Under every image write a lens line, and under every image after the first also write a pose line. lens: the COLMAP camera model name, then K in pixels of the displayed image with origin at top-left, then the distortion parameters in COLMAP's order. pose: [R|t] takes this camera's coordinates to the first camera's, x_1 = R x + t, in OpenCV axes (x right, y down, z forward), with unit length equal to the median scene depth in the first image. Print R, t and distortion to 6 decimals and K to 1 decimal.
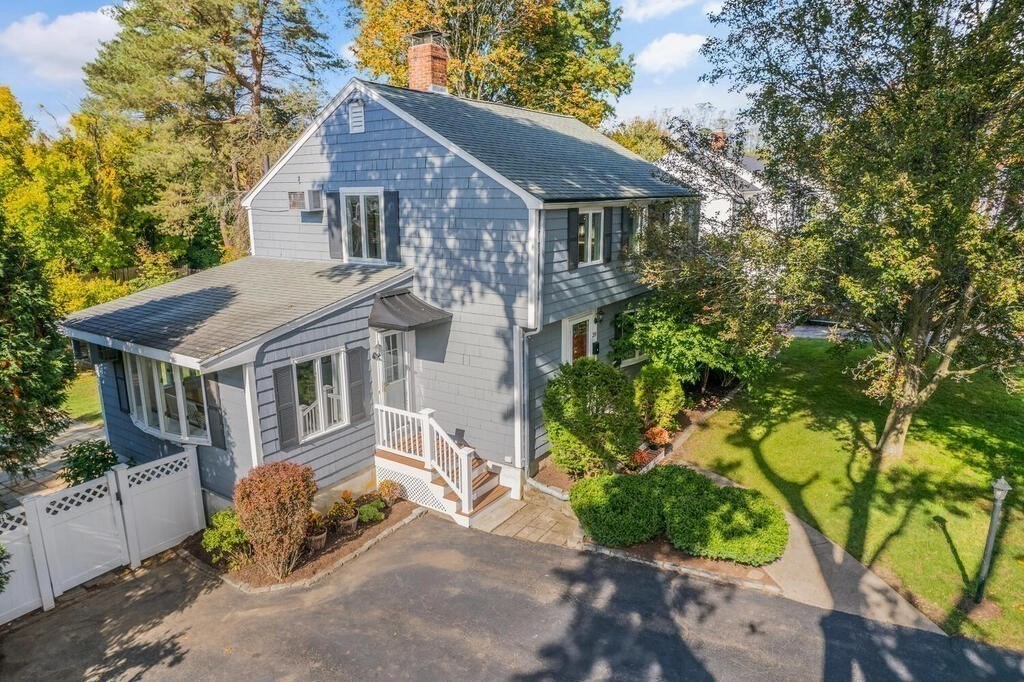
lens RADIAL K [[625.5, 0, 513.5], [0, 625.5, 338.2], [0, 0, 1]] dist [-0.017469, 0.009099]
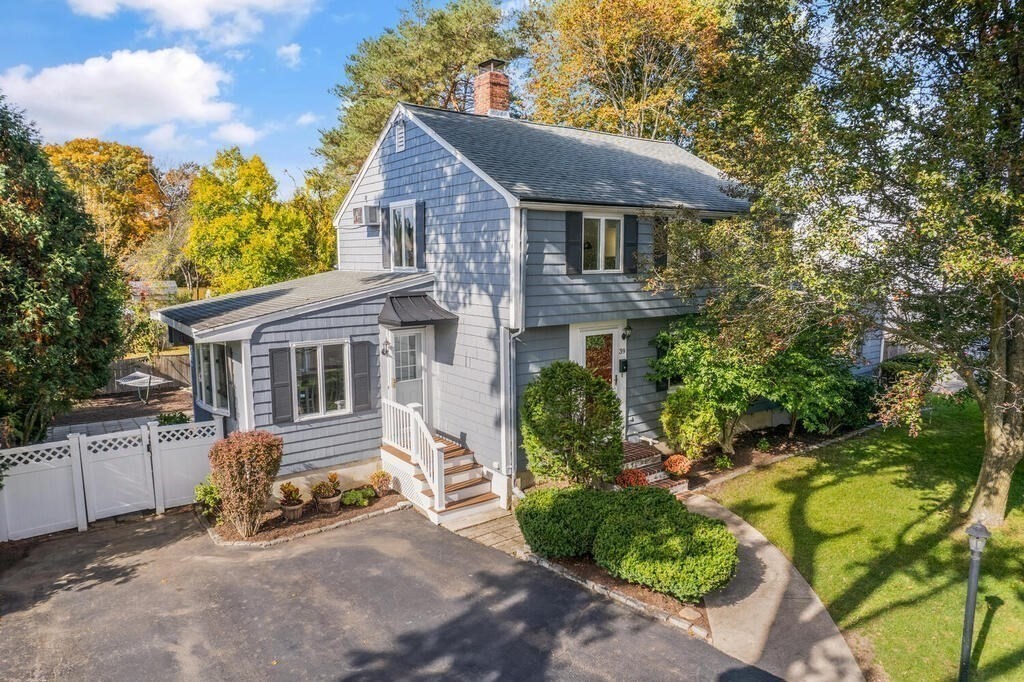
lens RADIAL K [[625.5, 0, 531.6], [0, 625.5, 345.3], [0, 0, 1]] dist [-0.017469, 0.009099]
pose [[0.944685, 0.047123, -0.324576, 0.366894], [-0.075379, 0.994328, -0.075032, 0.079566], [0.319199, 0.095348, 0.942879, 0.080309]]
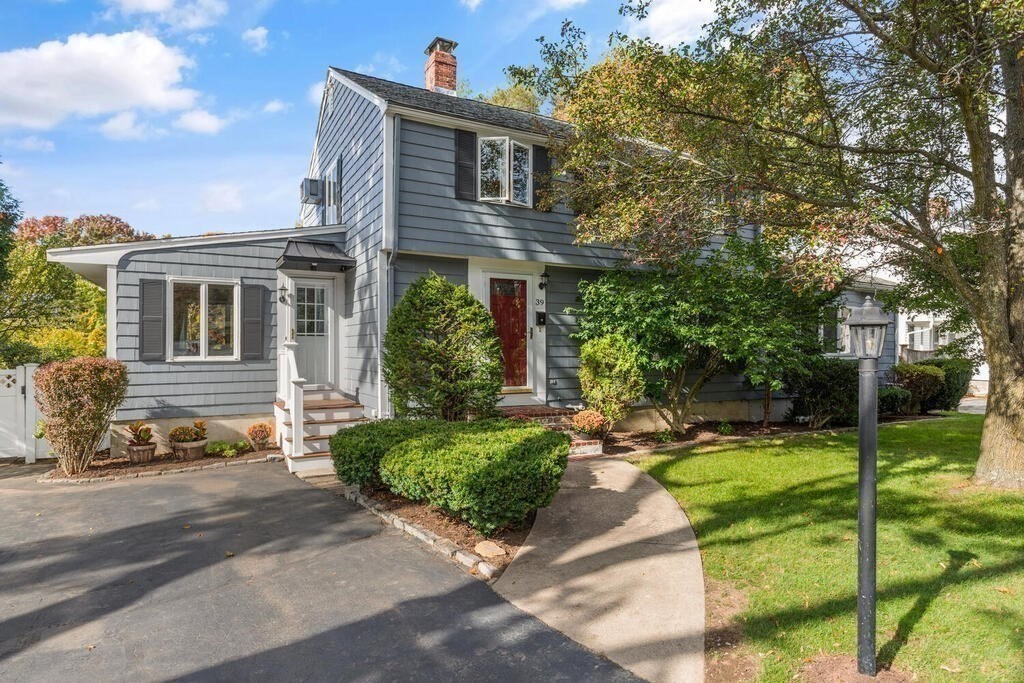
lens RADIAL K [[545.1, 0, 518.2], [0, 545.1, 352.6], [0, 0, 1]] dist [0.032896, 0.002139]
pose [[0.883805, 0.005805, -0.467819, 0.536581], [-0.107865, 0.975514, -0.191673, 0.244624], [0.455251, 0.219863, 0.862790, 0.442475]]
